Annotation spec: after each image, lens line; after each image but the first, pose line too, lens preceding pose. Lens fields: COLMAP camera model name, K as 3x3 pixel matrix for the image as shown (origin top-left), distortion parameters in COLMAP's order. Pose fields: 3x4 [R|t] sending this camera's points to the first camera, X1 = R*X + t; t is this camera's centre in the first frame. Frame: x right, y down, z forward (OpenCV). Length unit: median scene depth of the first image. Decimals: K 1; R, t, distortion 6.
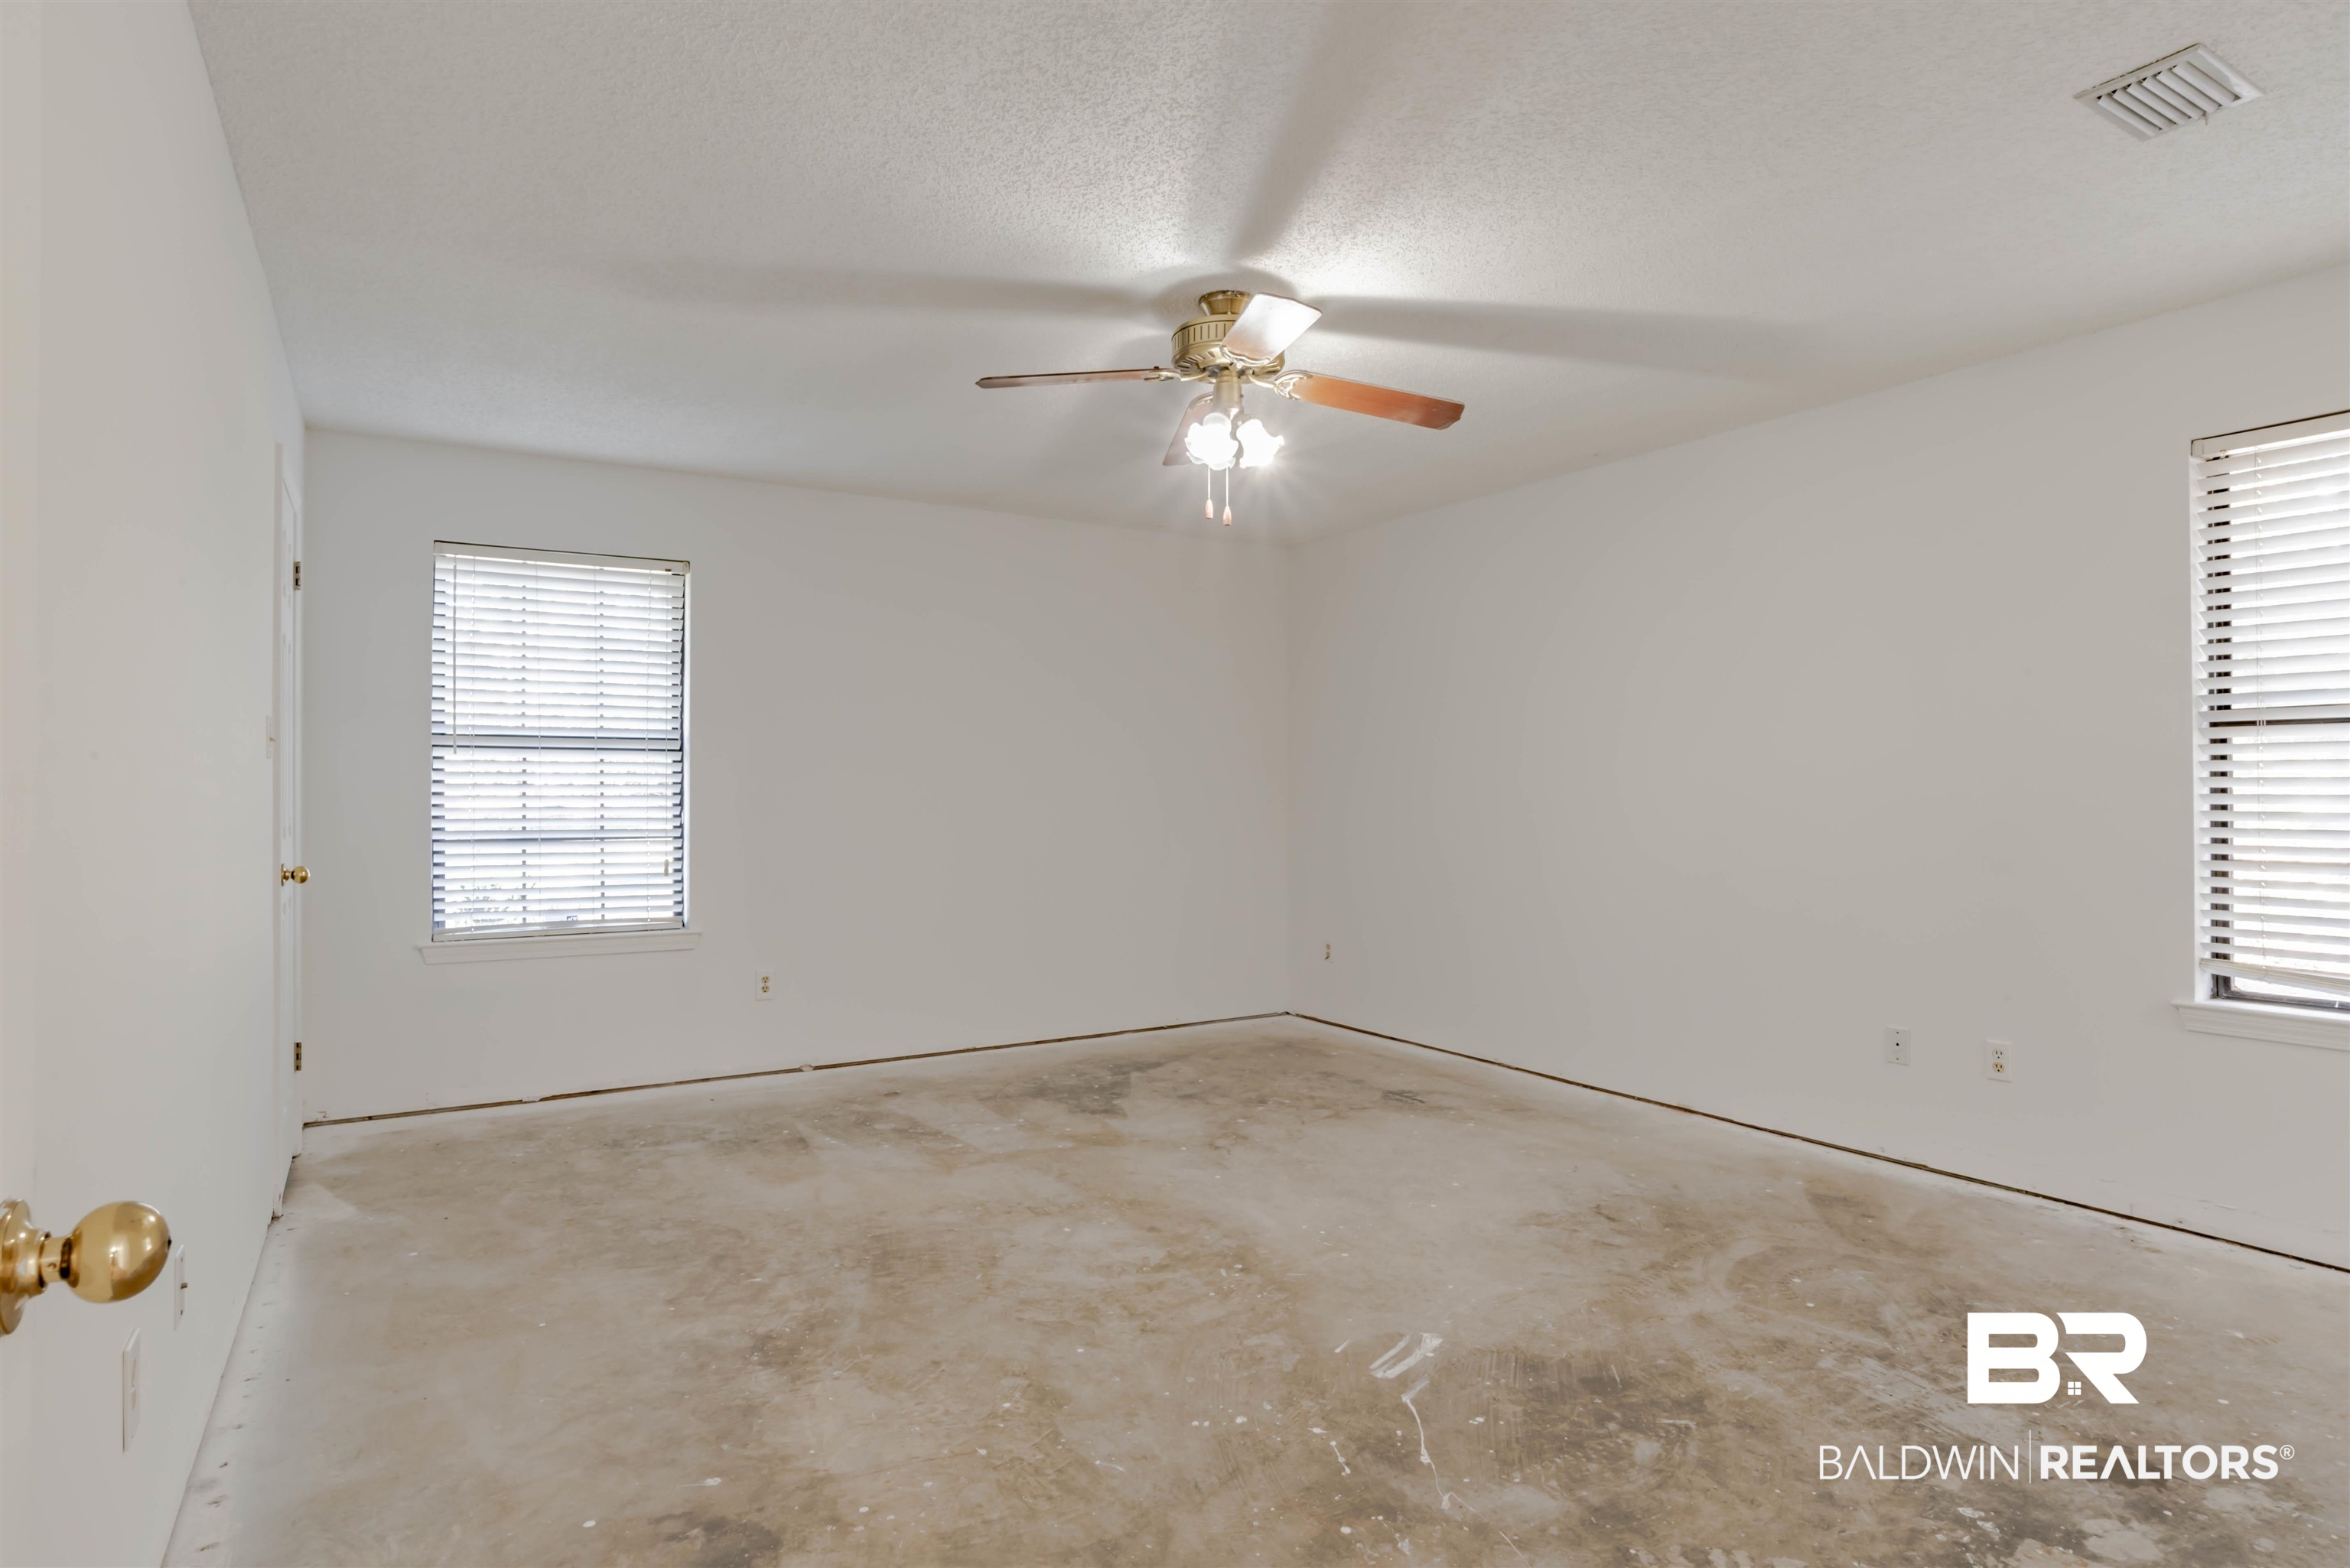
lens RADIAL K [[1172.6, 0, 1185.2], [0, 1172.6, 792.0], [0, 0, 1]] dist [-0.025245, 0.027791]
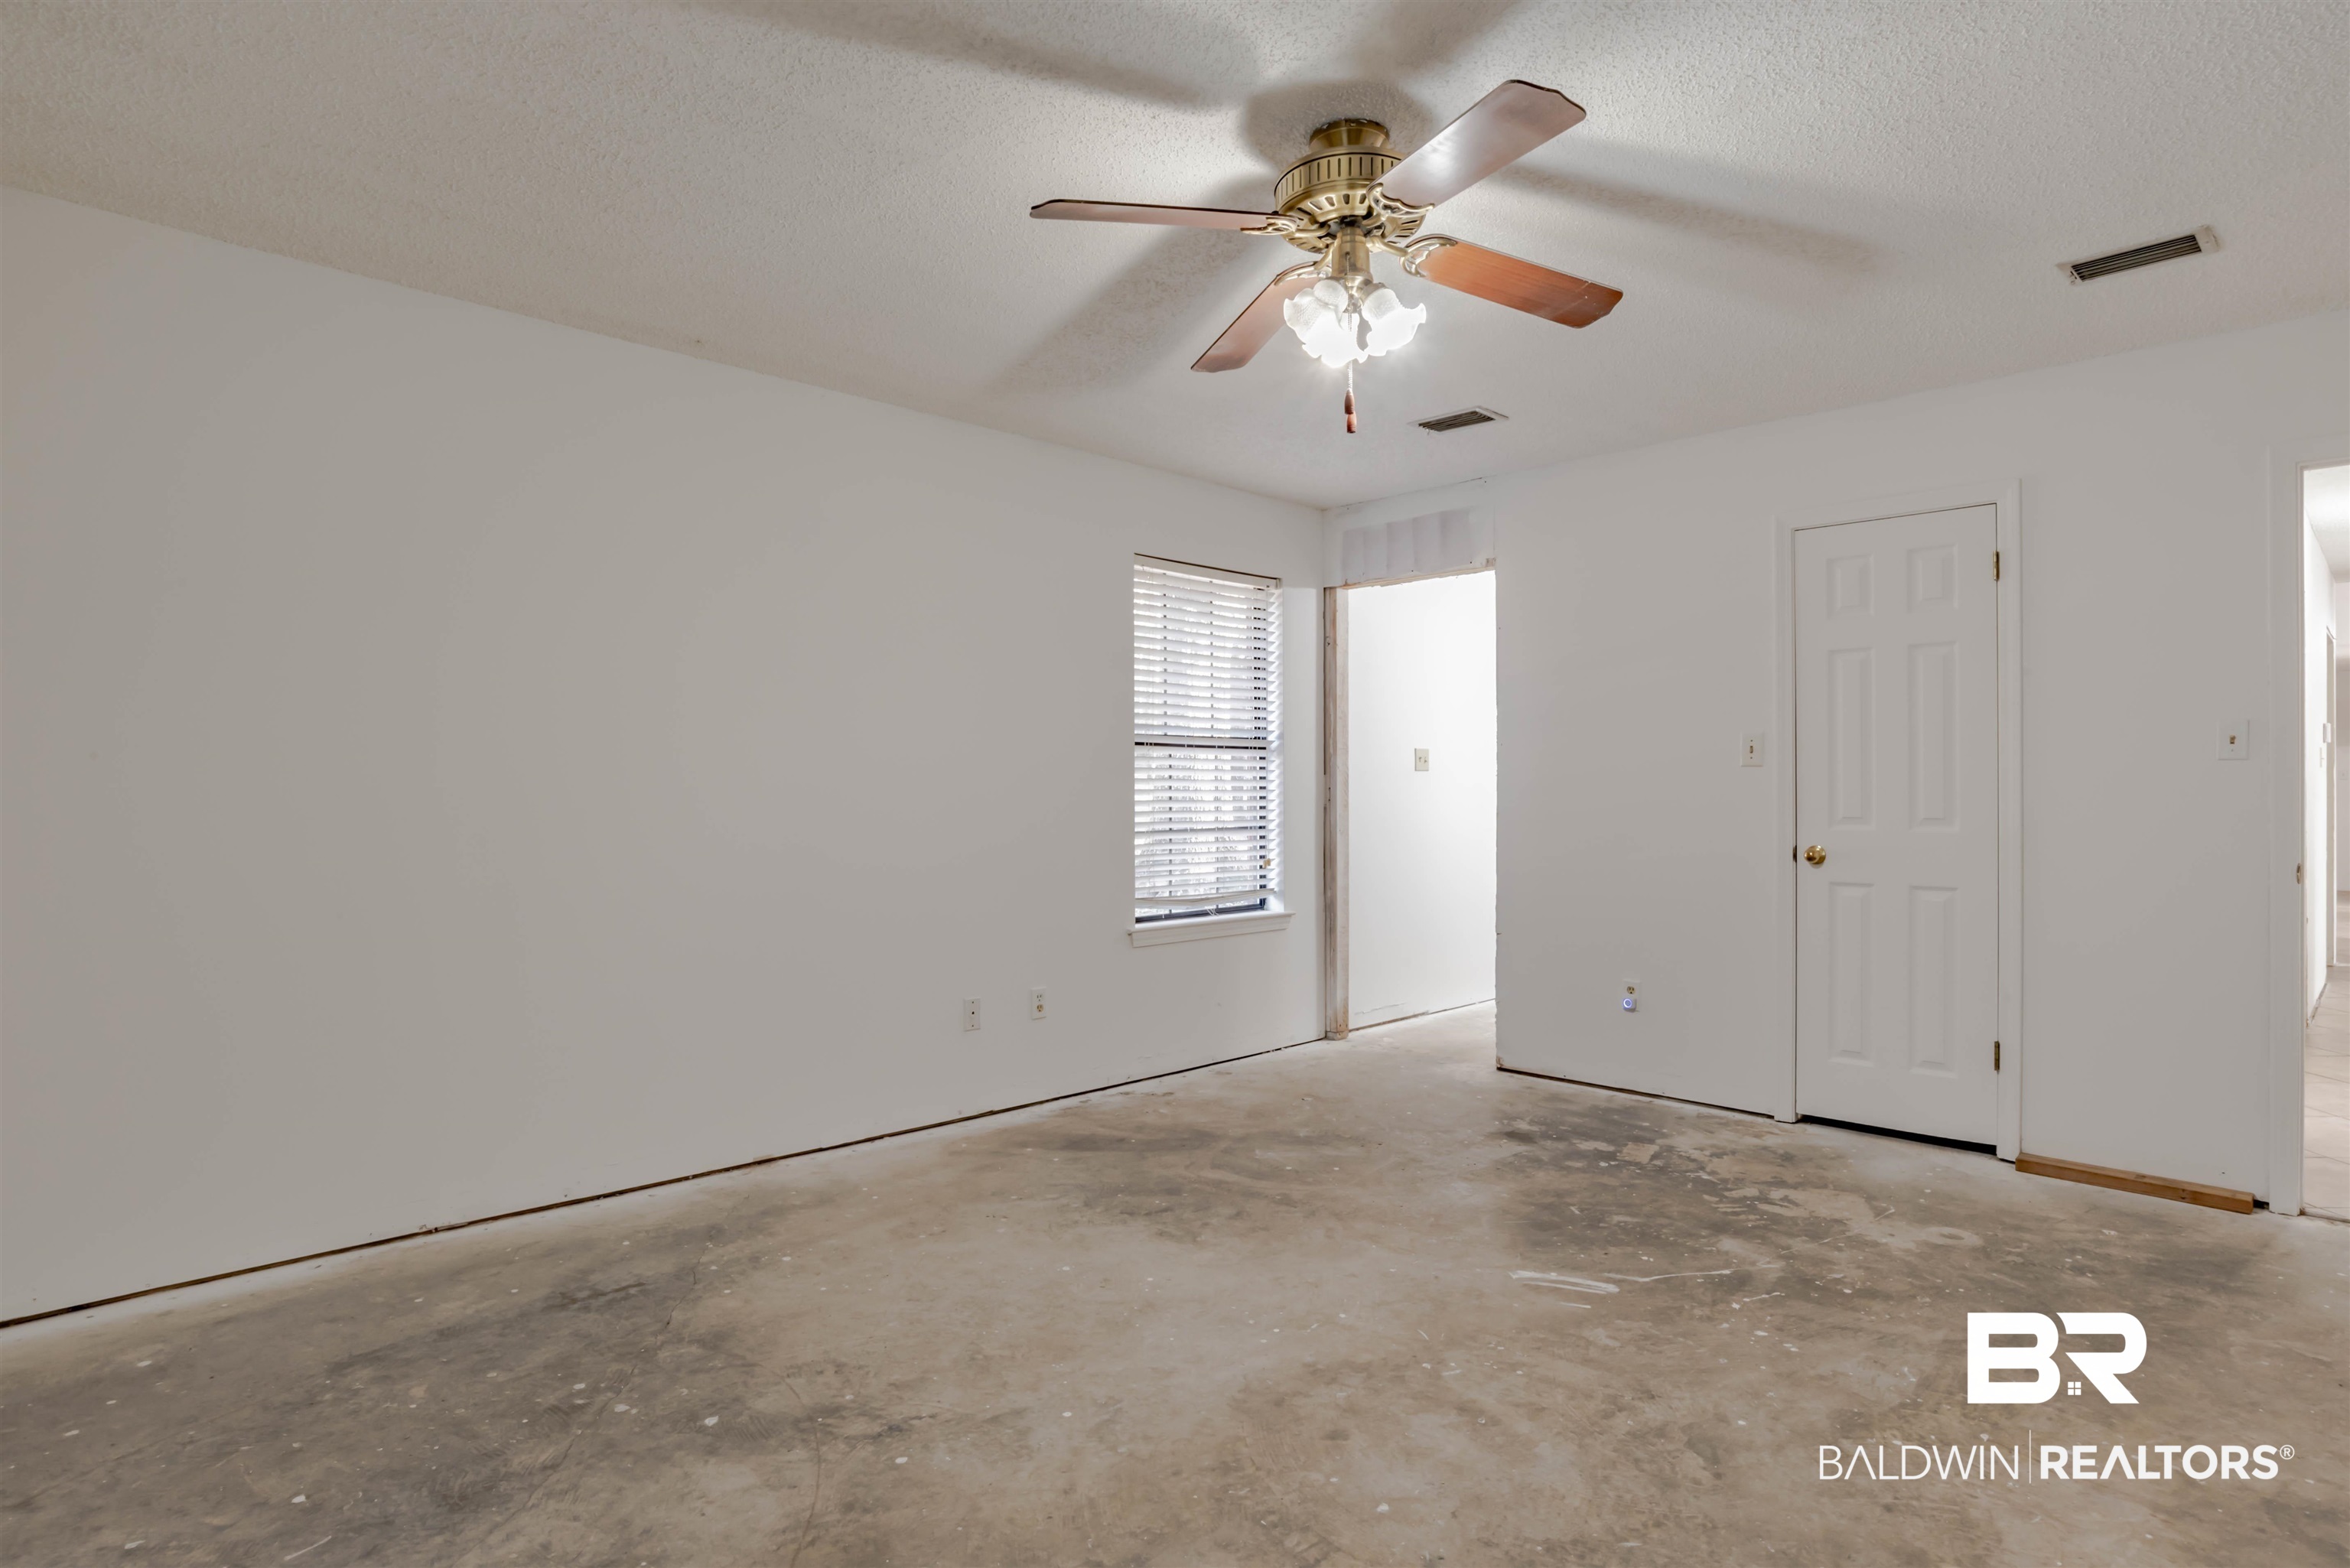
lens RADIAL K [[1206.2, 0, 1218.1], [0, 1206.2, 788.9], [0, 0, 1]] dist [-0.040066, 0.033021]
pose [[-0.193610, 0.003950, 0.981071, -0.788375], [-0.009361, 0.999939, -0.005873, 0.008020], [-0.981034, -0.010321, -0.193561, 1.375497]]
